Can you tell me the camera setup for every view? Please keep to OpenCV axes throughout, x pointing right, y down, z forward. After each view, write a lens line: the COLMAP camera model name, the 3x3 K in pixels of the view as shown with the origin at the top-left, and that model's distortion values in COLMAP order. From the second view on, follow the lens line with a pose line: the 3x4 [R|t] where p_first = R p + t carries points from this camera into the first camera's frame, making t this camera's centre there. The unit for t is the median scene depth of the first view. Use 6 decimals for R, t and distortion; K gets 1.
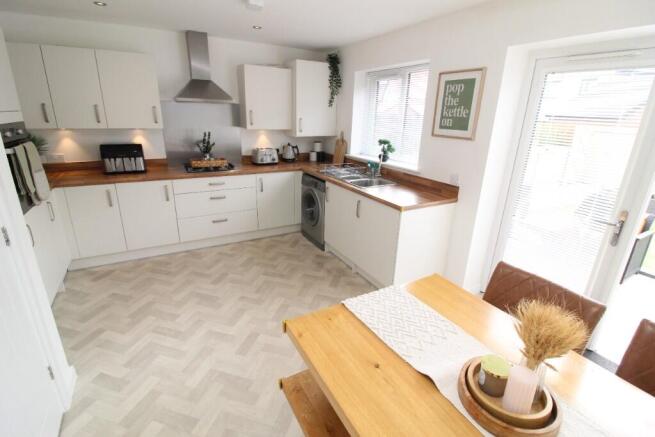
lens RADIAL K [[302.5, 0, 326.7], [0, 302.5, 211.3], [0, 0, 1]] dist [-0.000110, -0.012041]
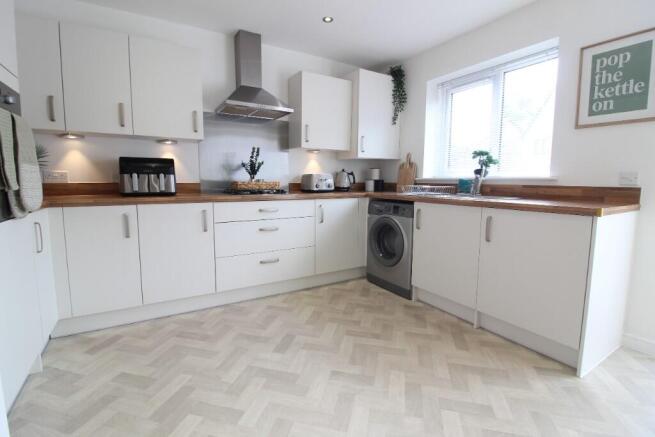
lens RADIAL K [[302.5, 0, 326.7], [0, 302.5, 211.3], [0, 0, 1]] dist [-0.000110, -0.012041]
pose [[0.999412, -0.026357, 0.021917, -0.255817], [0.030325, 0.977916, -0.206788, 0.077226], [-0.015983, 0.207331, 0.978140, 0.284560]]
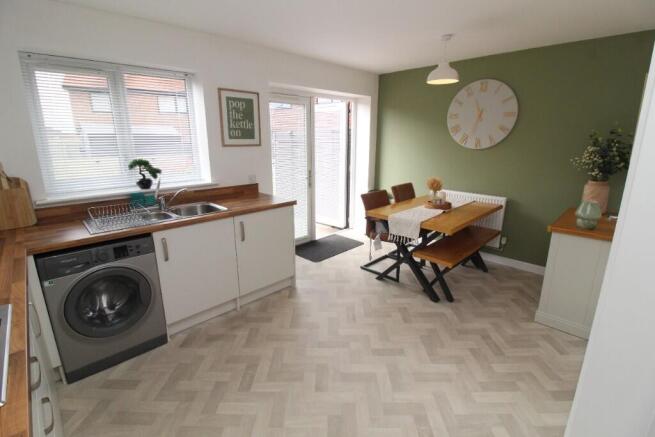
lens RADIAL K [[302.5, 0, 326.7], [0, 302.5, 211.3], [0, 0, 1]] dist [-0.000110, -0.012041]
pose [[-0.255735, -0.255759, 0.932302, -0.697221], [0.294297, 0.898003, 0.327077, -0.251139], [-0.920863, 0.358019, -0.154382, 0.802266]]
